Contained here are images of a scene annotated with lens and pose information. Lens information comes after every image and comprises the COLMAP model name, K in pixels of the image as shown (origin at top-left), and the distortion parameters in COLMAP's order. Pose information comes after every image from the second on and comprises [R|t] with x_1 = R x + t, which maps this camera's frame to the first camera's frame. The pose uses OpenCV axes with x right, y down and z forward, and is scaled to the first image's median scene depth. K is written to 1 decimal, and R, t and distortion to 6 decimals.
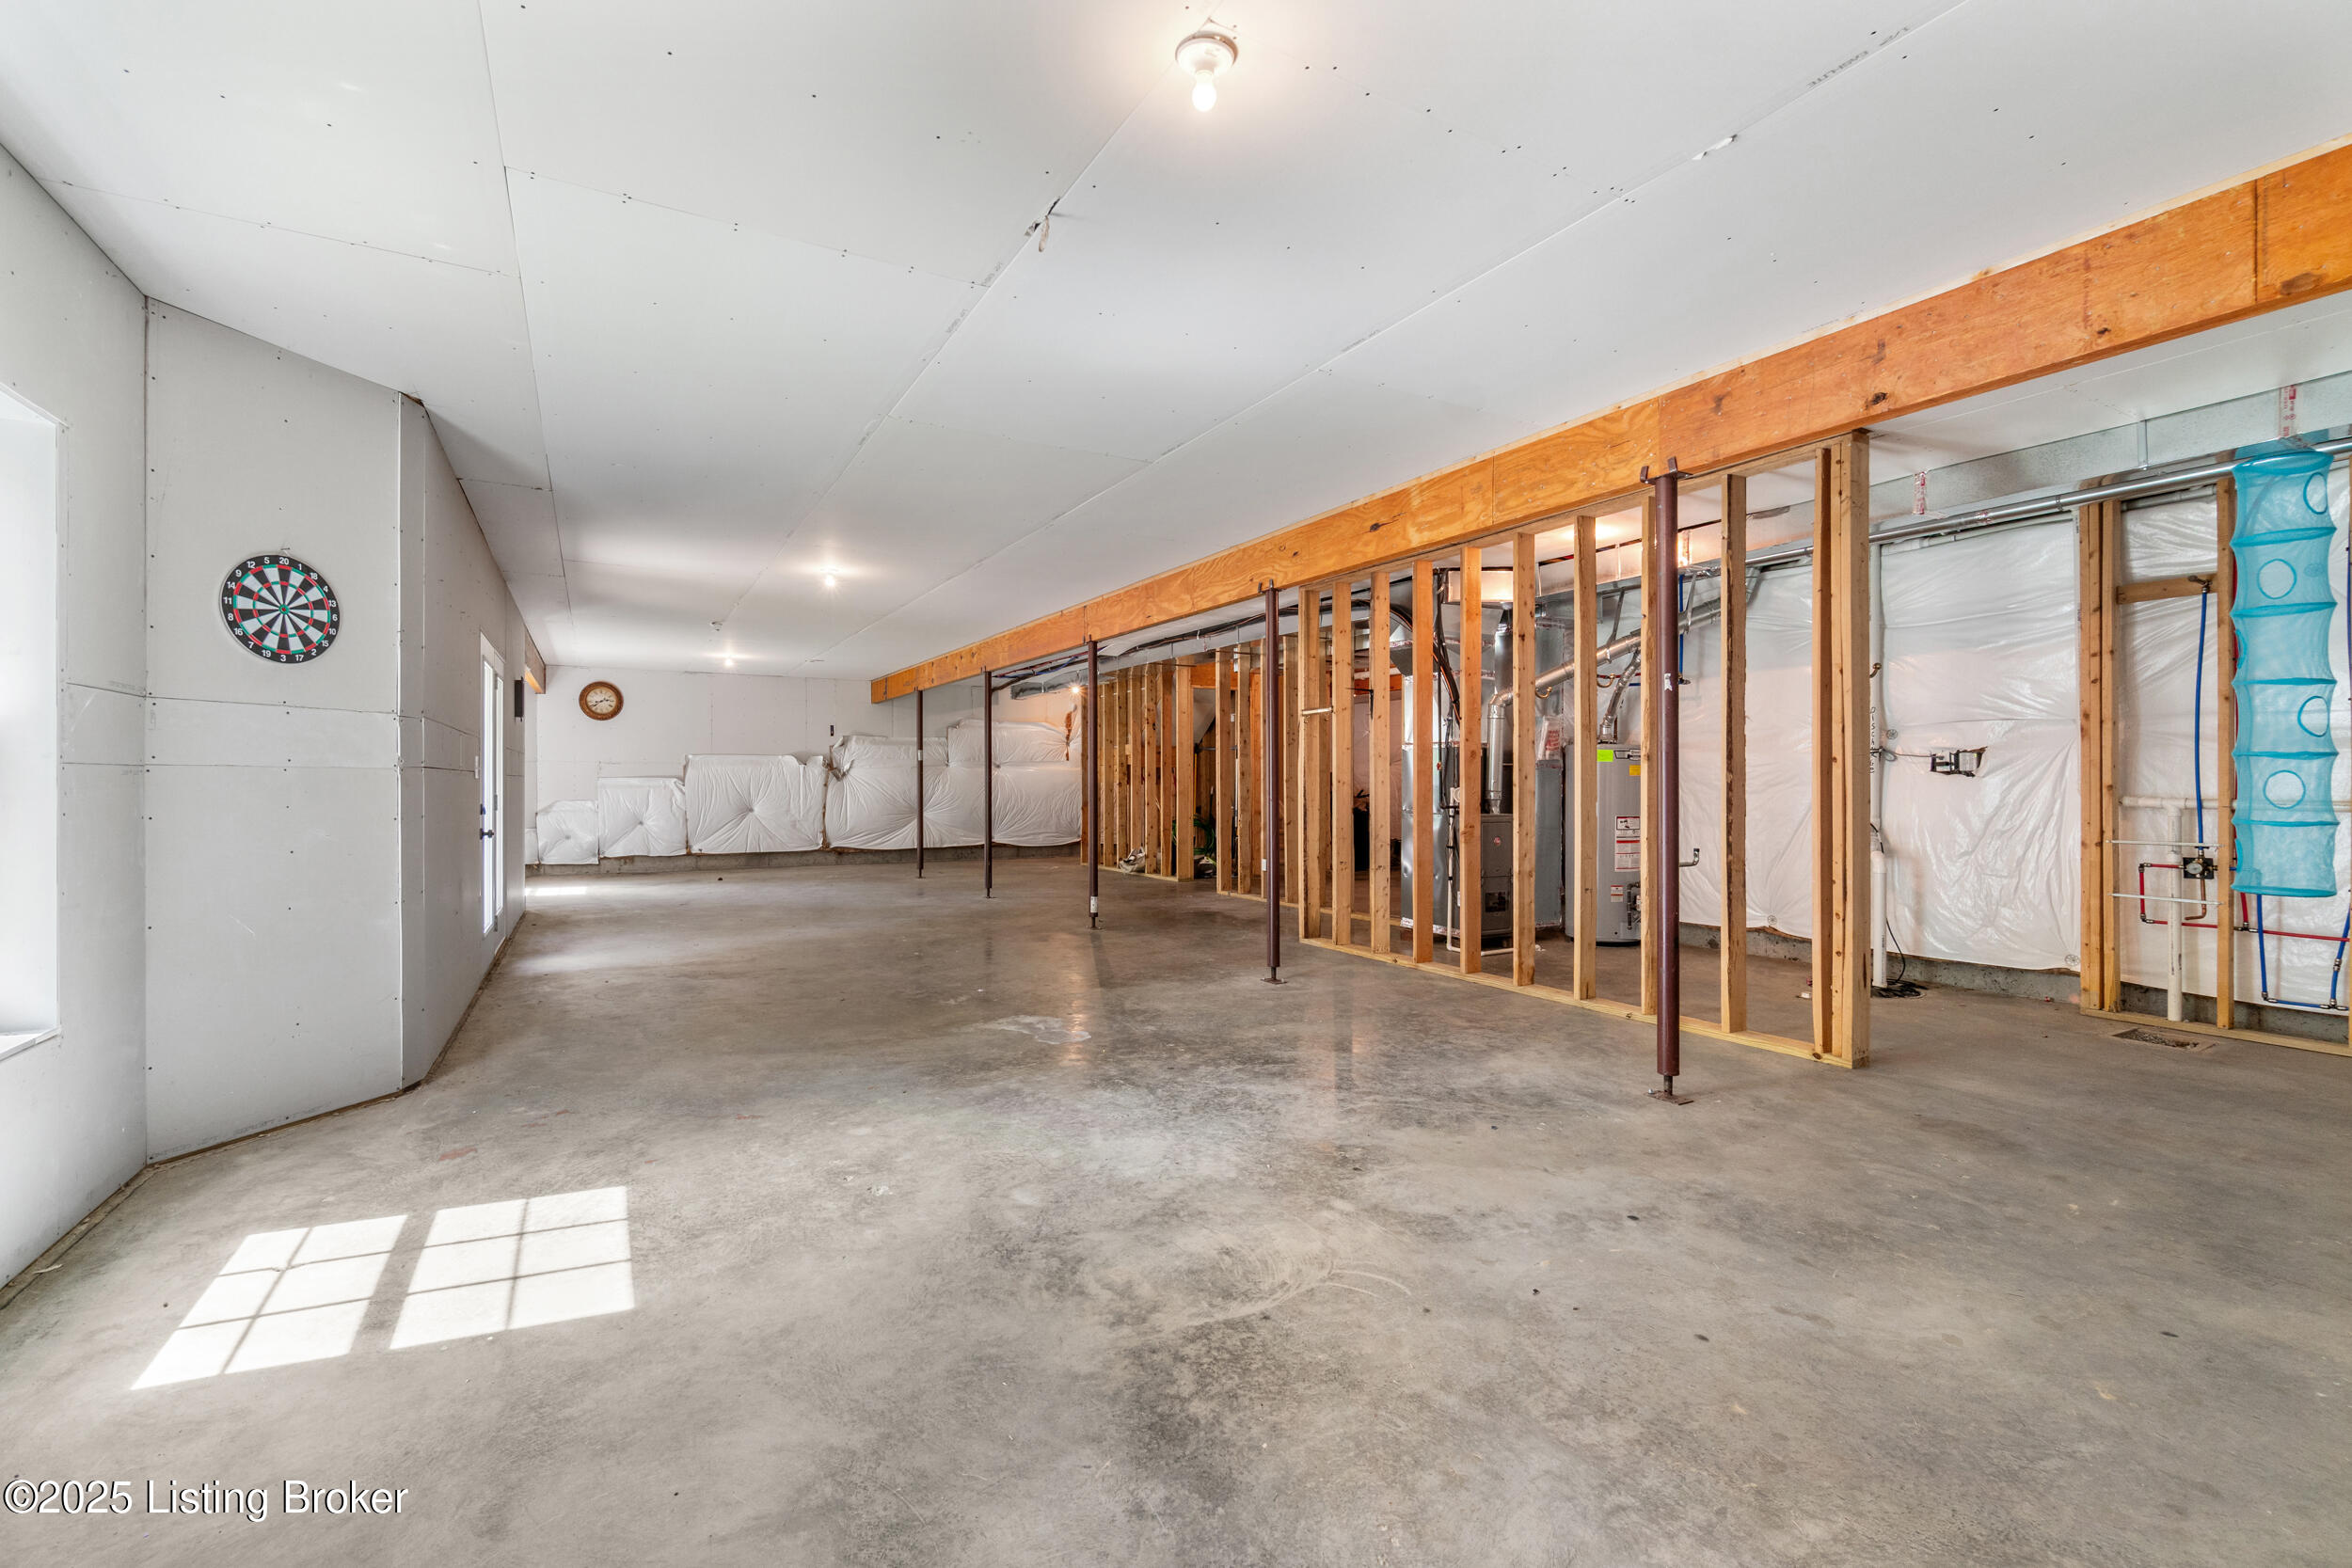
lens RADIAL K [[1012.2, 0, 1176.0], [0, 1012.2, 784.0], [0, 0, 1]] dist [-0.003651, -0.000124]
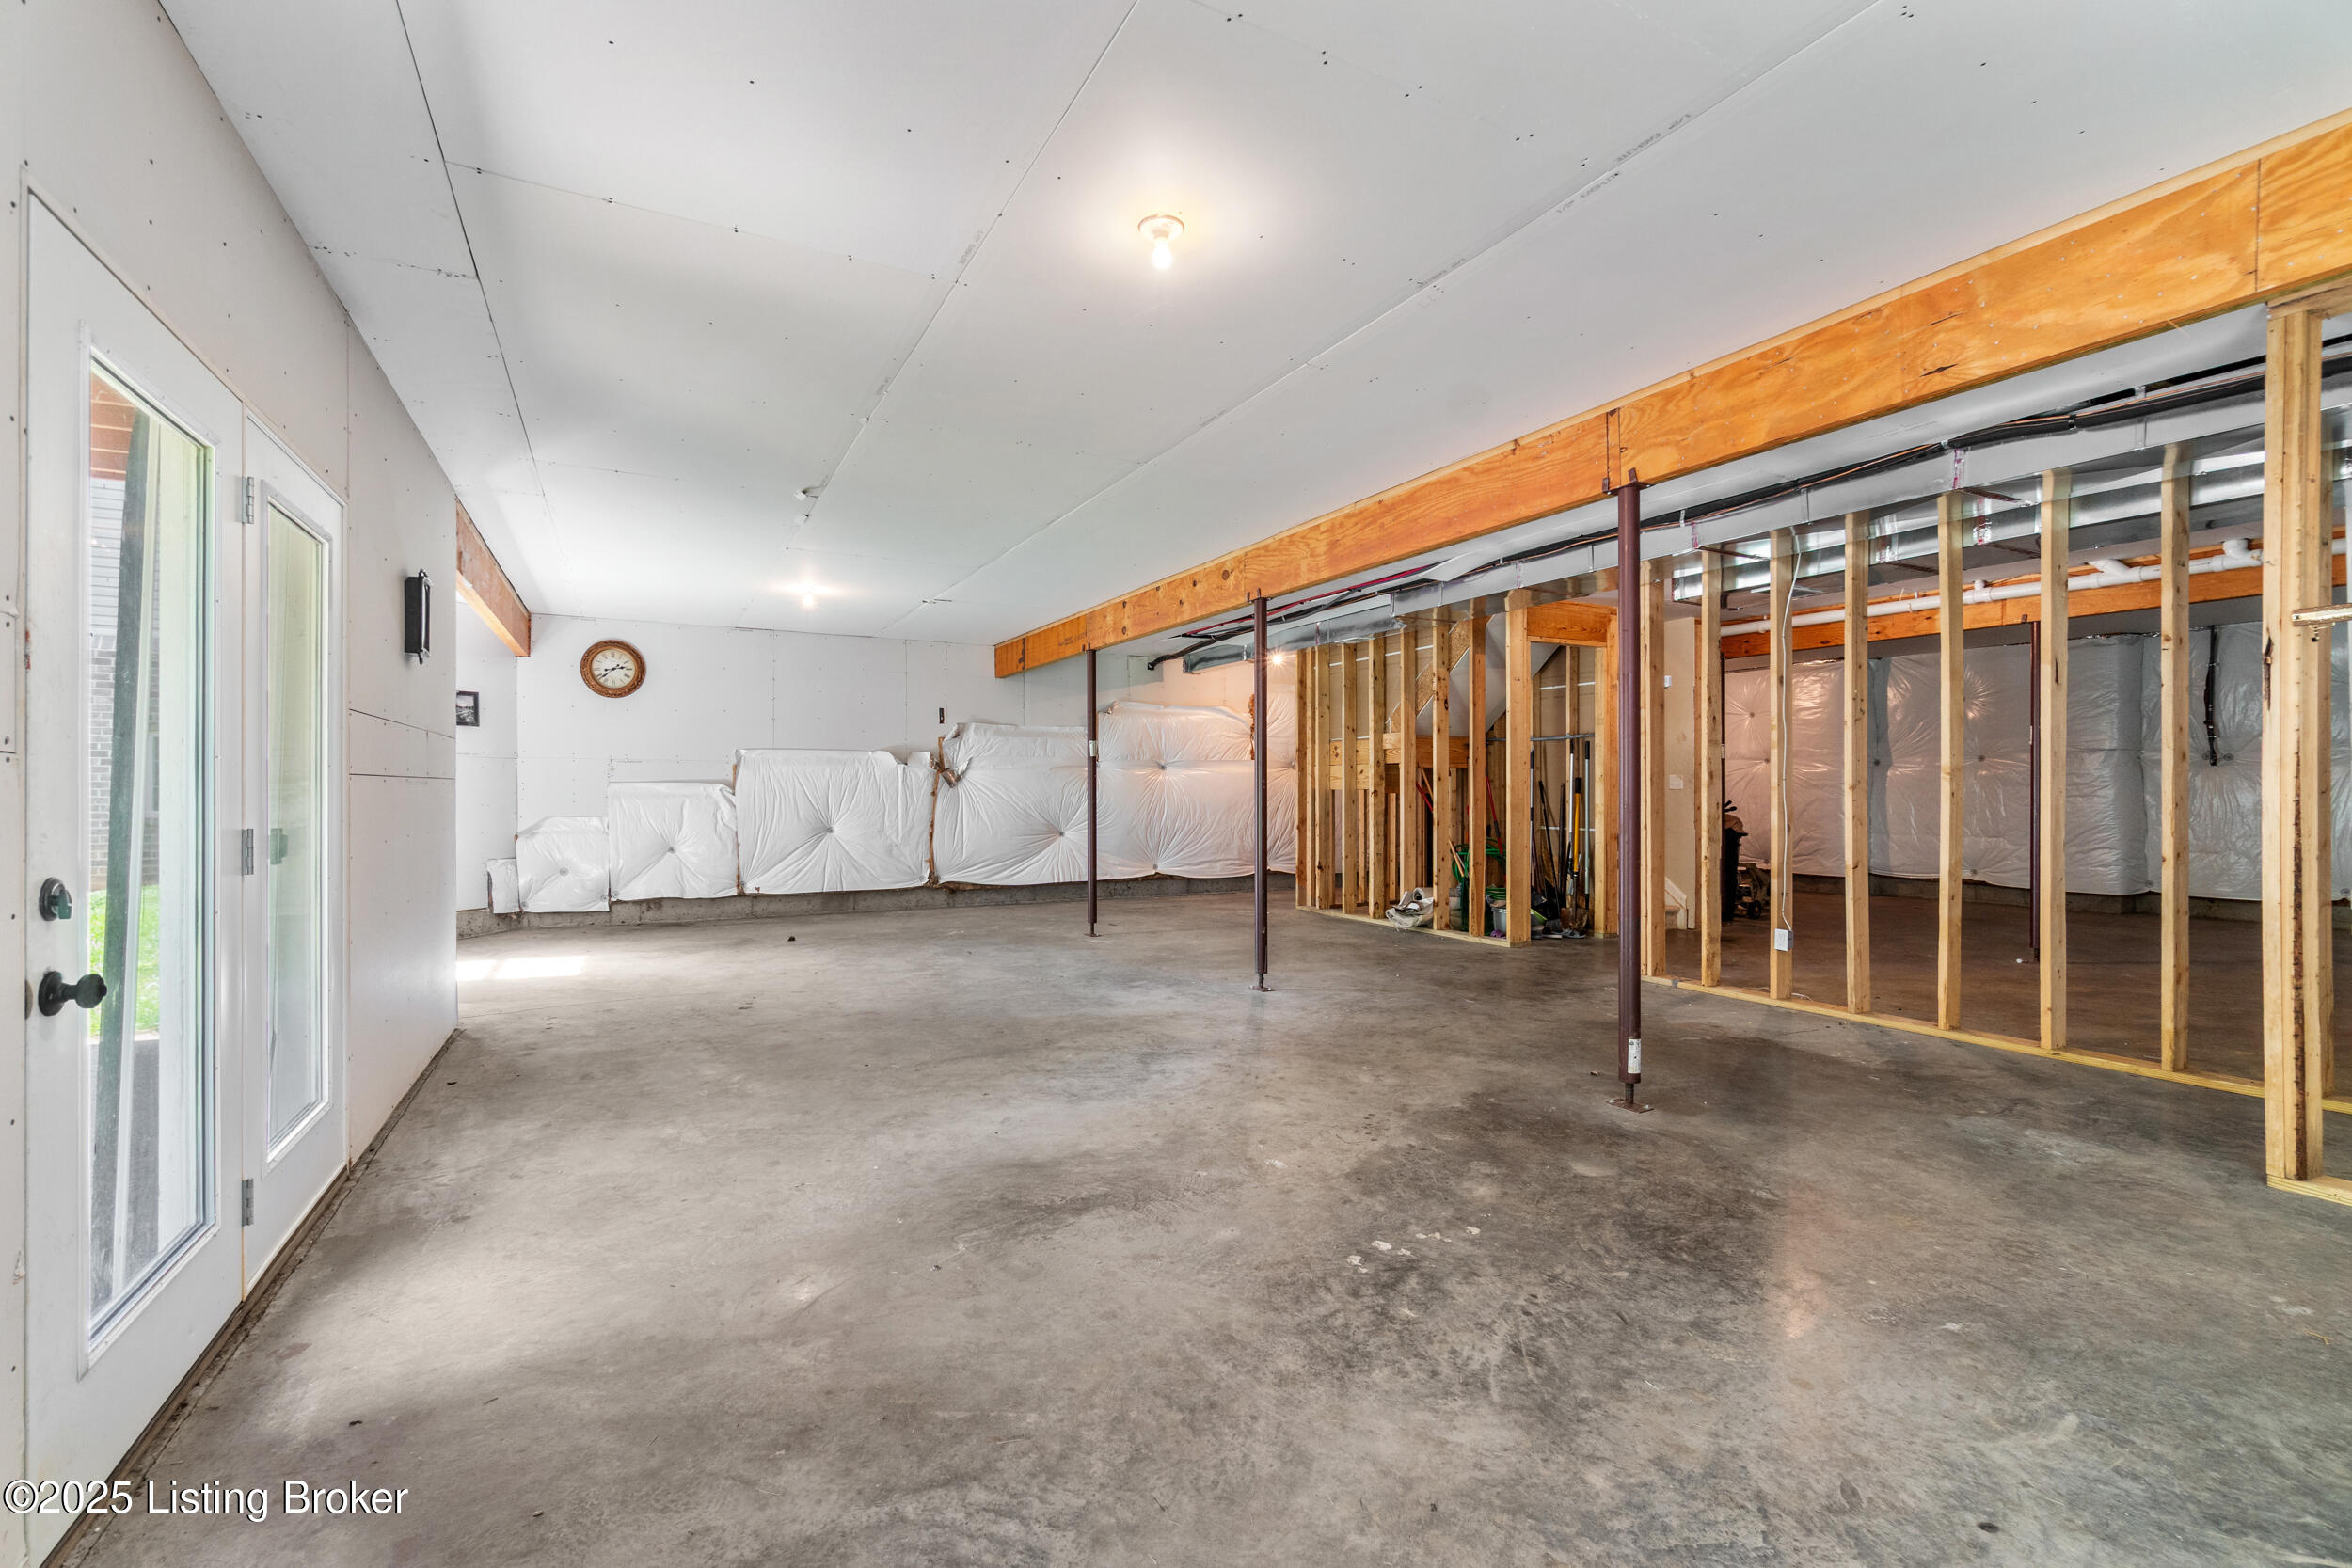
lens RADIAL K [[1017.1, 0, 1172.9], [0, 1017.1, 791.2], [0, 0, 1]] dist [0.002678, 0.000022]
pose [[0.999520, 0.000612, -0.030962, -0.183549], [-0.000603, 1.000000, 0.000280, -0.001080], [0.030962, -0.000261, 0.999521, 0.350289]]
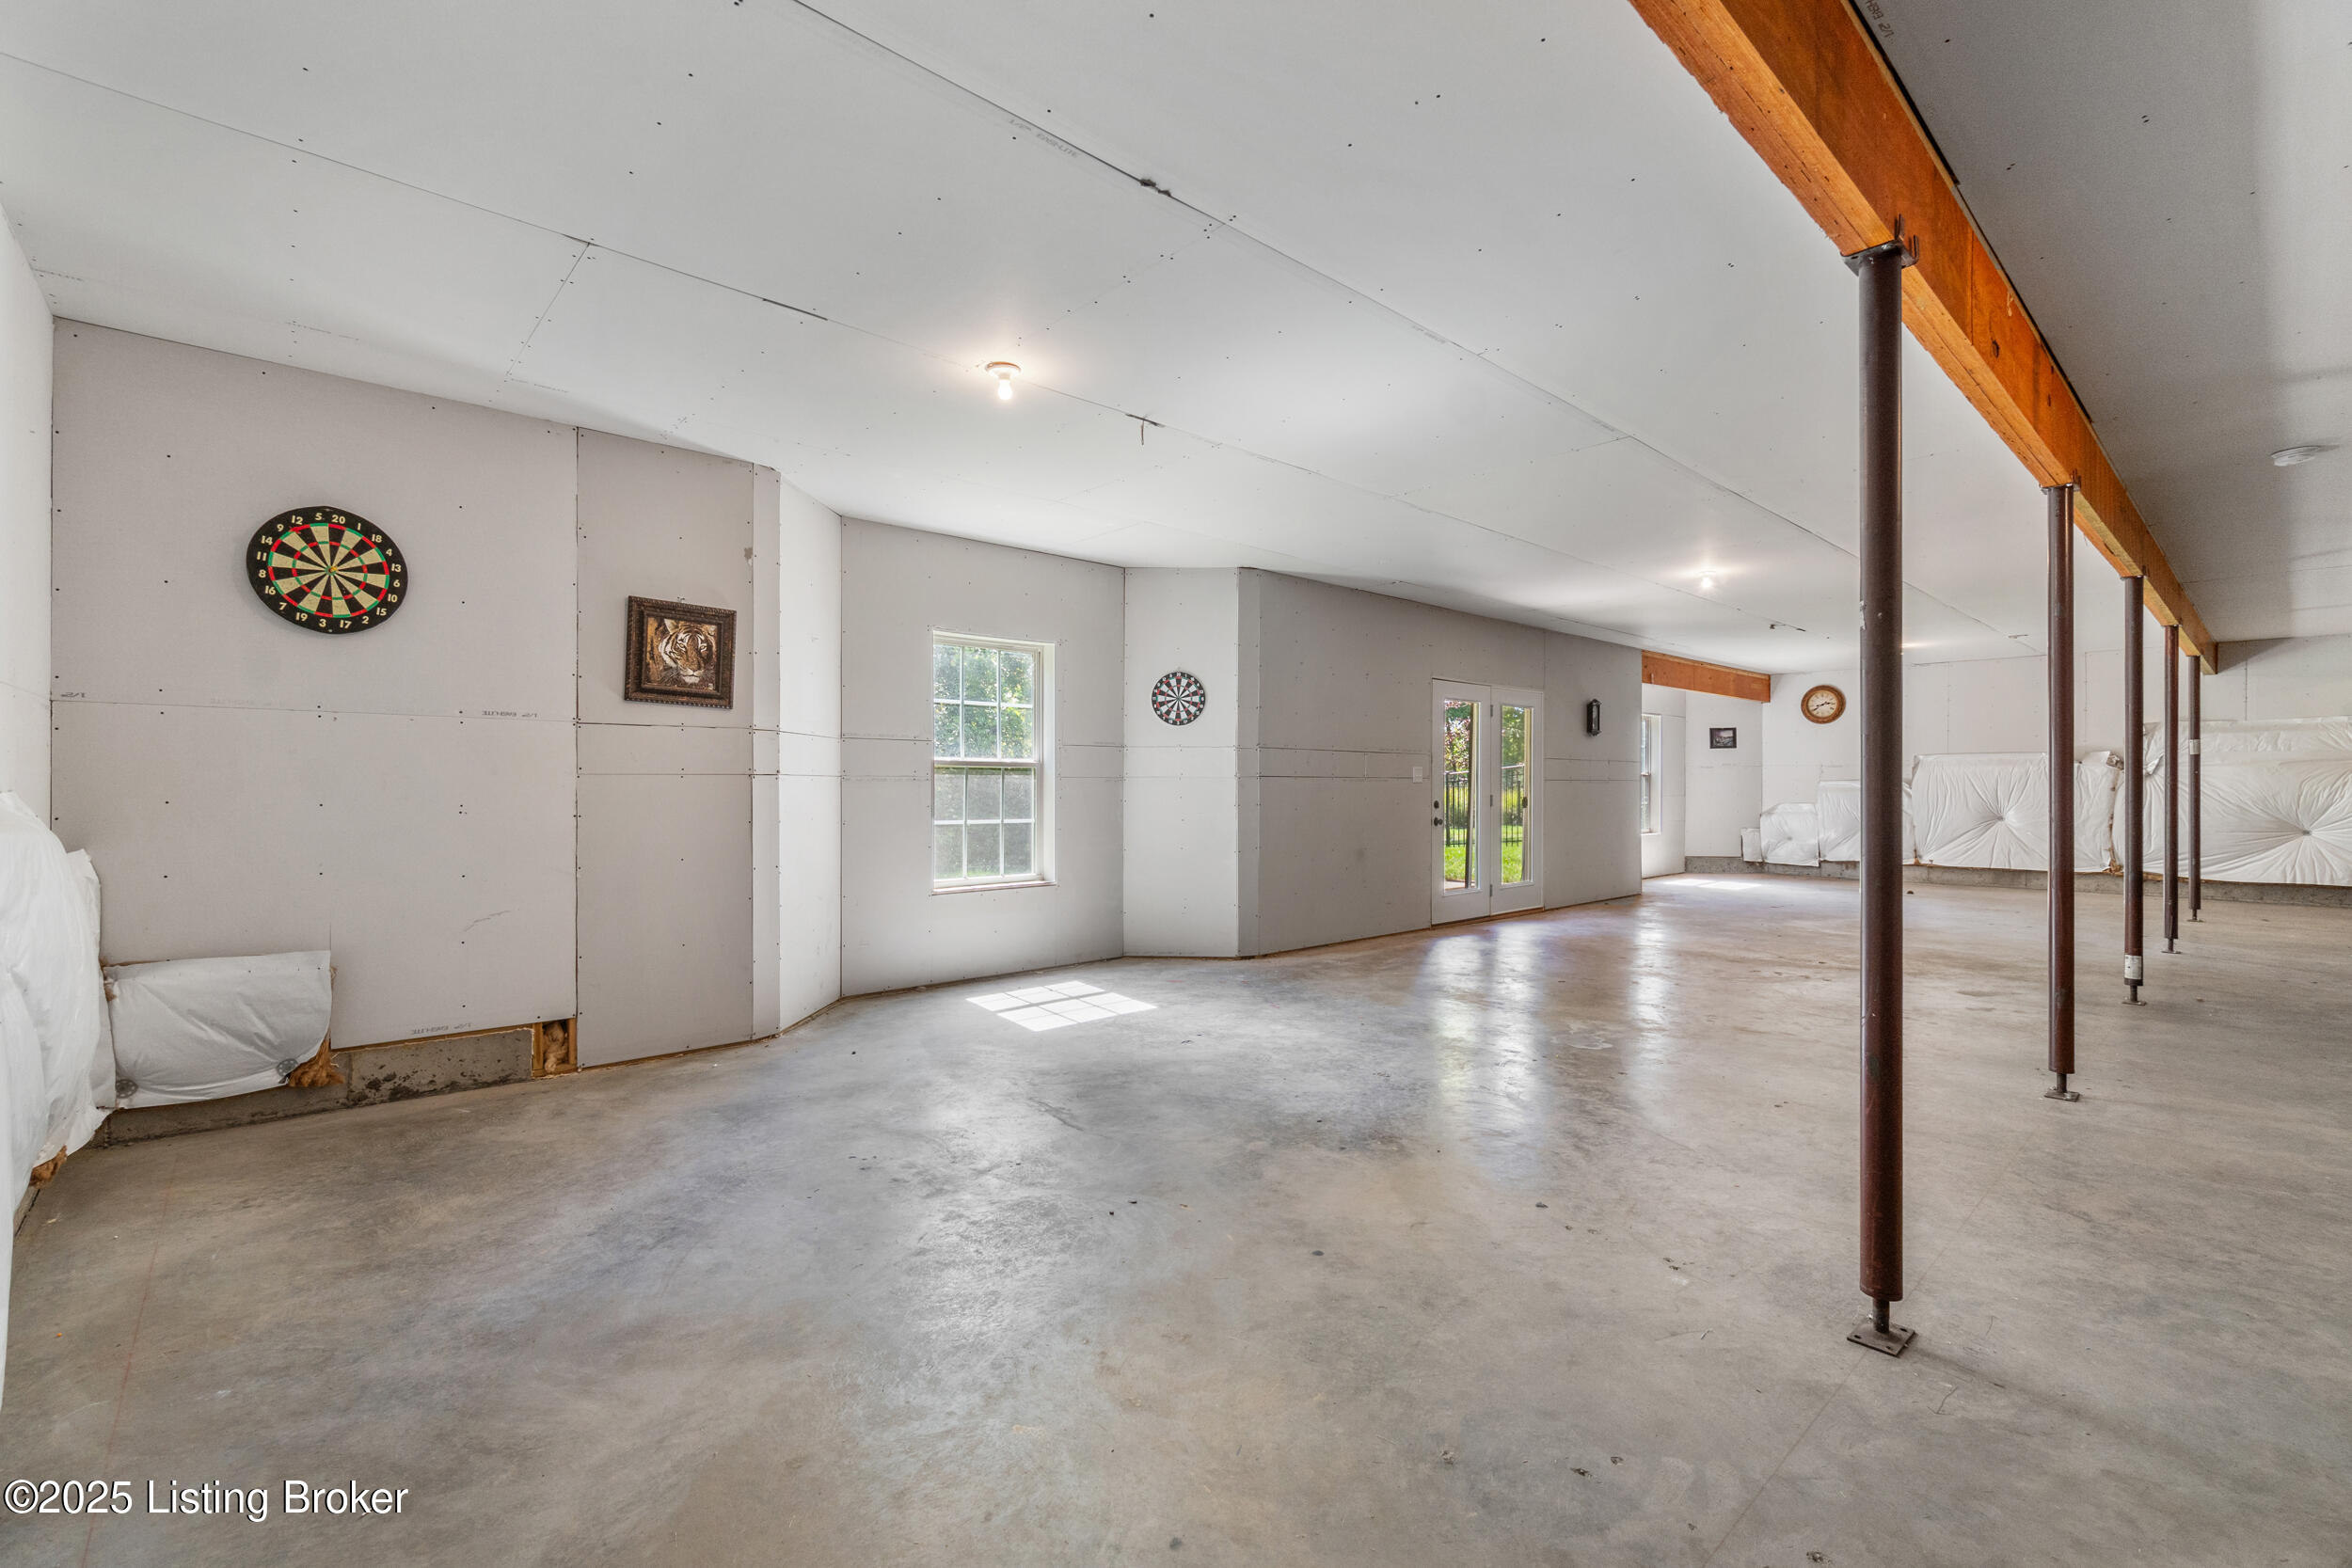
lens RADIAL K [[1010.2, 0, 1137.7], [0, 1010.2, 785.7], [0, 0, 1]] dist [-0.000970, 0.000252]
pose [[0.195411, 0.000529, -0.980721, 0.294253], [-0.002309, 0.999997, 0.000079, 0.000001], [0.980719, 0.002249, 0.195412, 0.145040]]
